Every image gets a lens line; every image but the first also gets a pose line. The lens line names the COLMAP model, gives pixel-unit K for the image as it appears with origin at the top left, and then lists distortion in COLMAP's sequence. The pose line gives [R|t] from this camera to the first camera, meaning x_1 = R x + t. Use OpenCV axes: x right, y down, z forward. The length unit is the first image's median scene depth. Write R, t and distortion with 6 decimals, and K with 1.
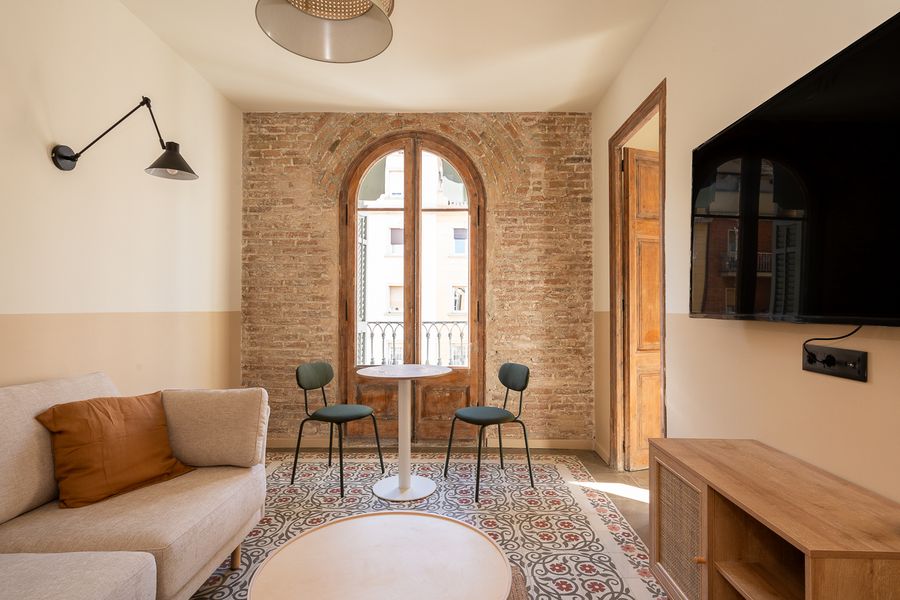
lens RADIAL K [[460.9, 0, 437.1], [0, 460.9, 301.8], [0, 0, 1]] dist [0.001429, 0.001281]
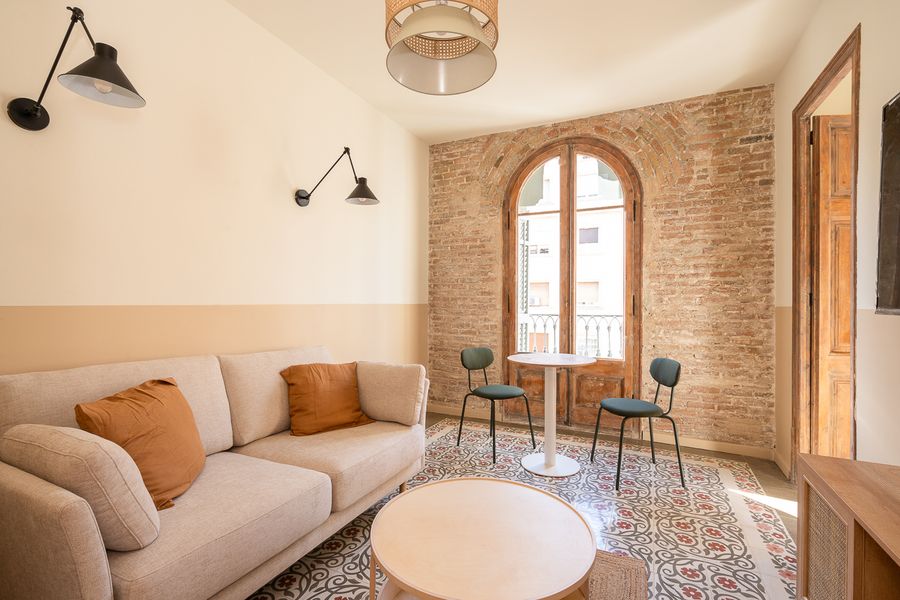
lens RADIAL K [[405.8, 0, 450.9], [0, 405.8, 302.0], [0, 0, 1]] dist [-0.001278, 0.000544]
pose [[0.906086, 0.004151, -0.423073, 0.110387], [0.001287, 0.999920, 0.012567, 0.001583], [0.423091, -0.011931, 0.906009, 0.021921]]
